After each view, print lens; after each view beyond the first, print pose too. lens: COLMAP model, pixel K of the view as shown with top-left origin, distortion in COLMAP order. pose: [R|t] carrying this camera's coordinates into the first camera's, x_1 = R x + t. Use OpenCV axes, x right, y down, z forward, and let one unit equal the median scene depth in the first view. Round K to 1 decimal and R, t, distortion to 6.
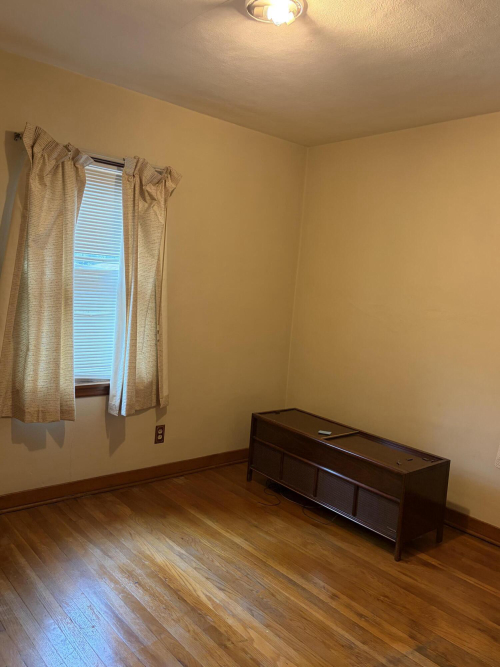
lens RADIAL K [[536.0, 0, 250.0], [0, 536.0, 333.5], [0, 0, 1]] dist [0.065346, -0.064687]
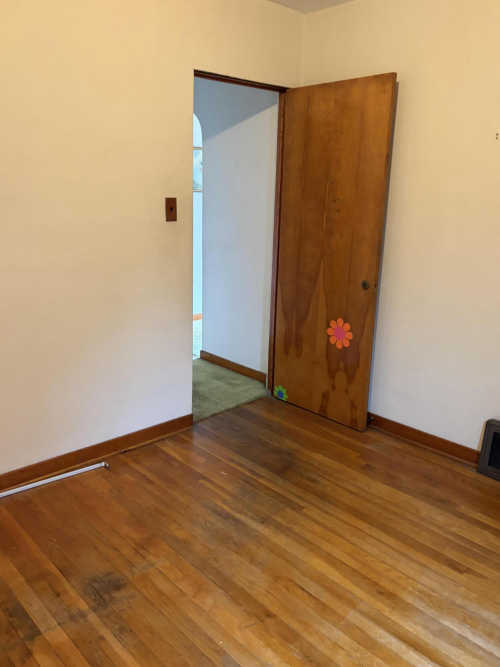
lens RADIAL K [[536.0, 0, 250.0], [0, 536.0, 333.5], [0, 0, 1]] dist [0.065346, -0.064687]
pose [[-0.994094, -0.084232, -0.068421, 0.074151], [-0.102631, 0.934603, 0.340563, -0.135629], [0.035261, 0.345574, -0.937729, 1.434204]]
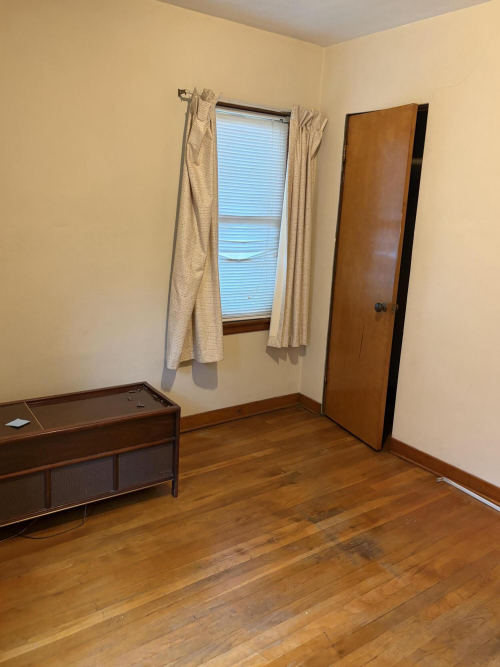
lens RADIAL K [[536.0, 0, 250.0], [0, 536.0, 333.5], [0, 0, 1]] dist [0.065346, -0.064687]
pose [[0.087972, -0.293384, 0.951938, -0.631074], [0.049606, 0.955748, 0.289974, -0.147427], [-0.994887, 0.021713, 0.098633, 0.895761]]
